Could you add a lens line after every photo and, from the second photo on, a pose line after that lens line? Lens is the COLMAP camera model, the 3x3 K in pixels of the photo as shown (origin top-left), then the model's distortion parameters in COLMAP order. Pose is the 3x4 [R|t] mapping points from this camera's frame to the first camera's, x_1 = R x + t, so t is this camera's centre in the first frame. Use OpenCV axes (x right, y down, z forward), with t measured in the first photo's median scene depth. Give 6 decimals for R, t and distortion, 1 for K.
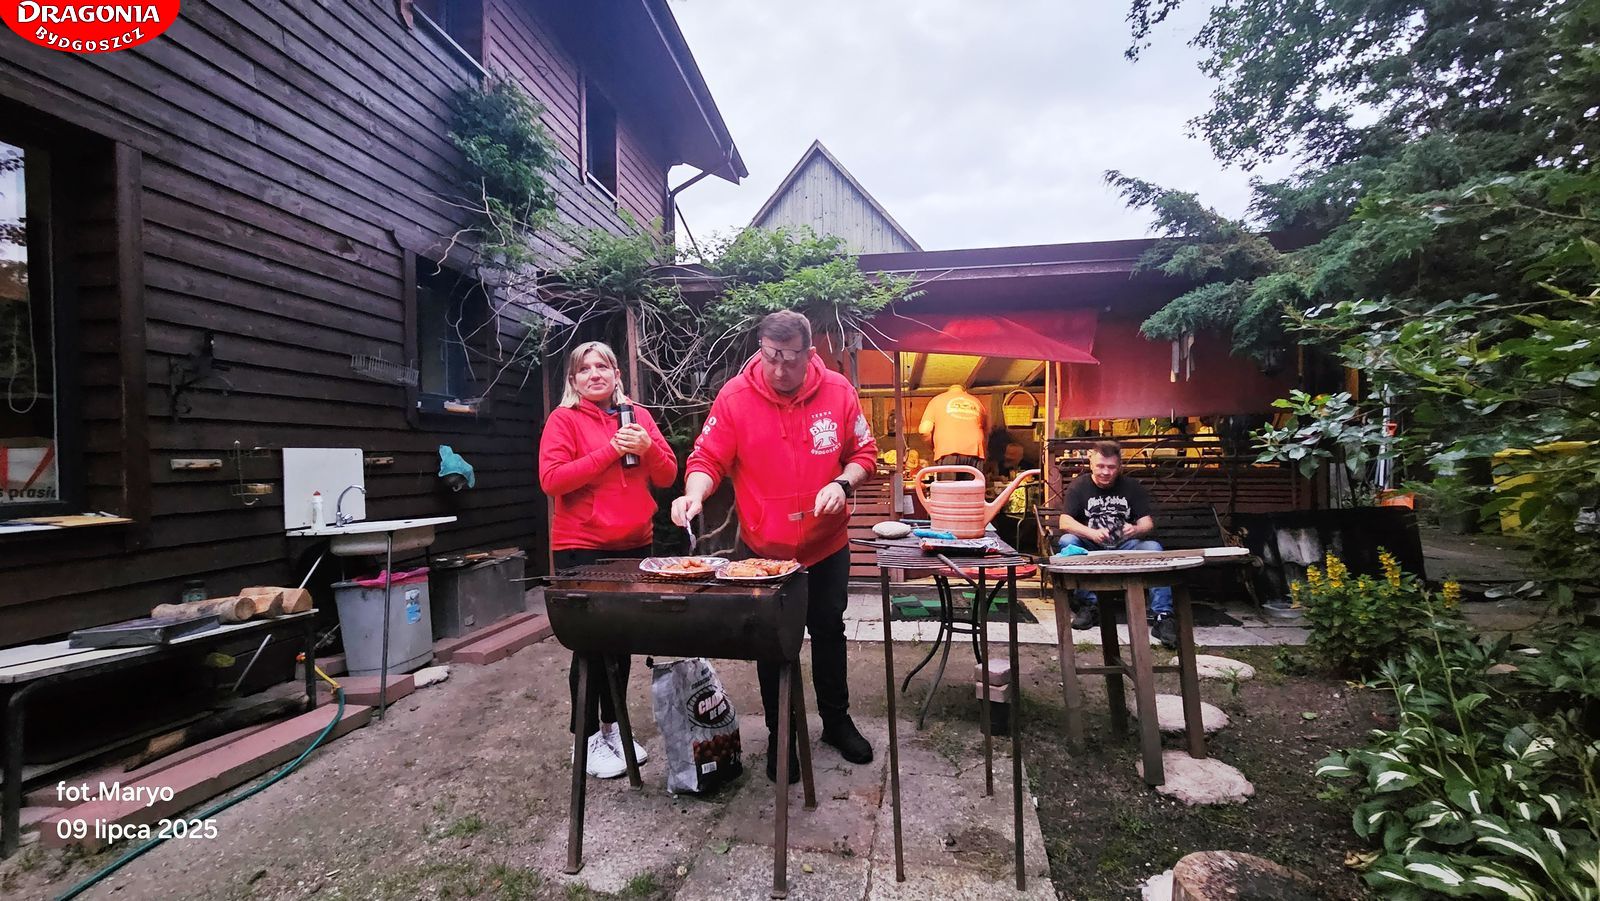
lens RADIAL K [[658.9, 0, 800.0], [0, 658.9, 450.5], [0, 0, 1]] dist [-0.001437, 0.000028]
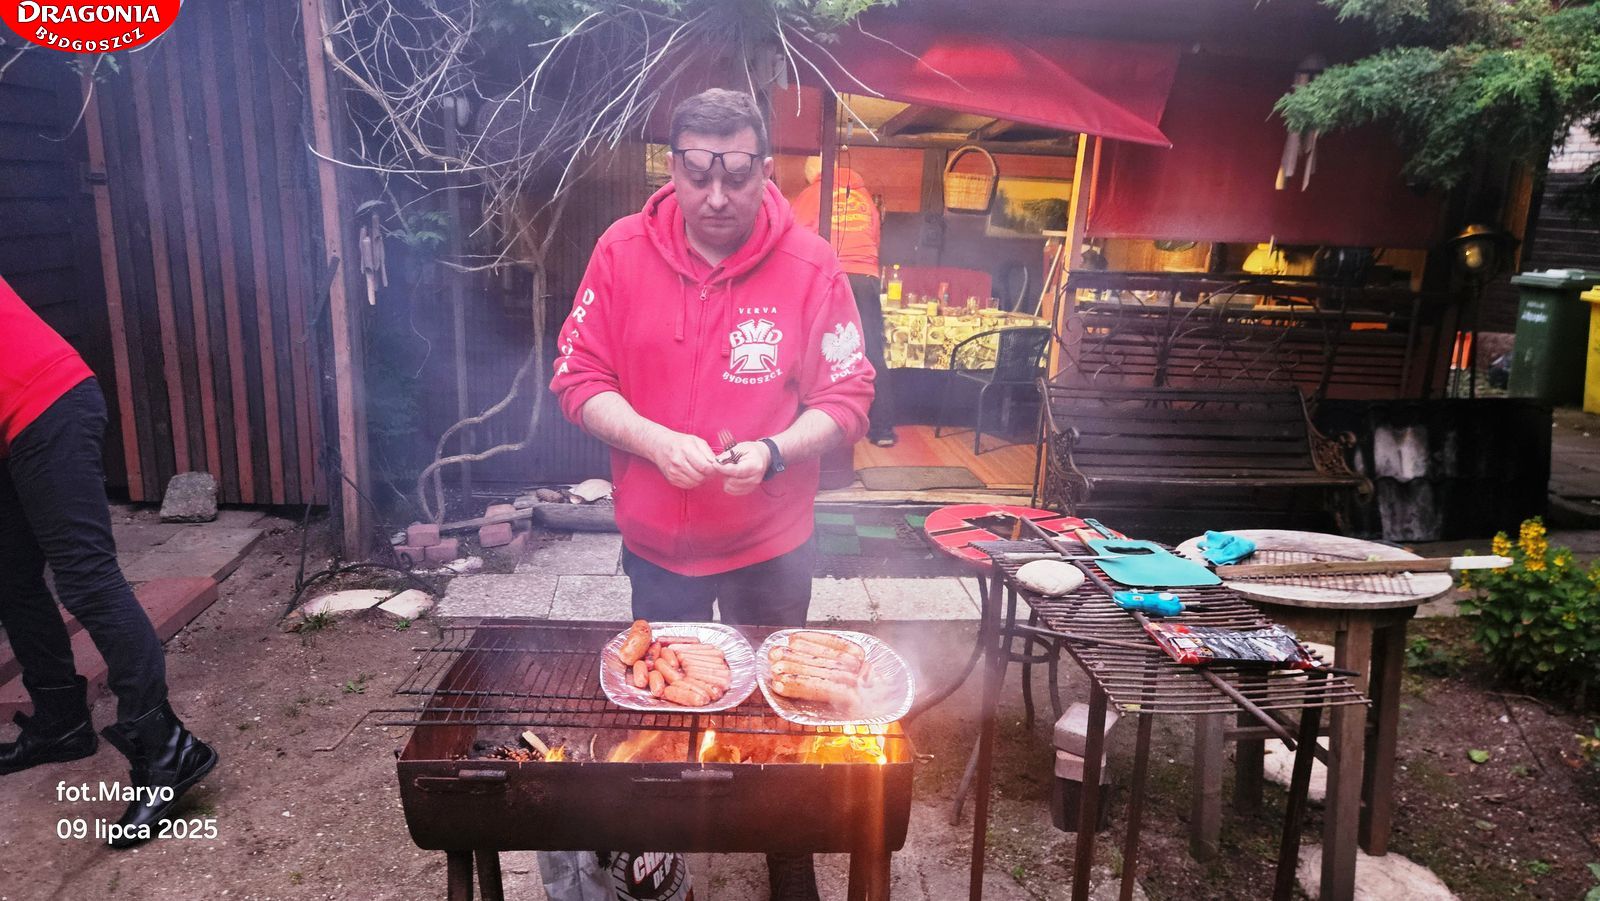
lens RADIAL K [[1086.5, 0, 800.0], [0, 1086.5, 450.5], [0, 0, 1]] dist [0.008220, -0.031836]
pose [[0.967613, 0.005300, 0.252382, -0.116786], [-0.064393, 0.971889, 0.226465, -0.068827], [-0.244087, -0.235382, 0.940753, 0.105785]]
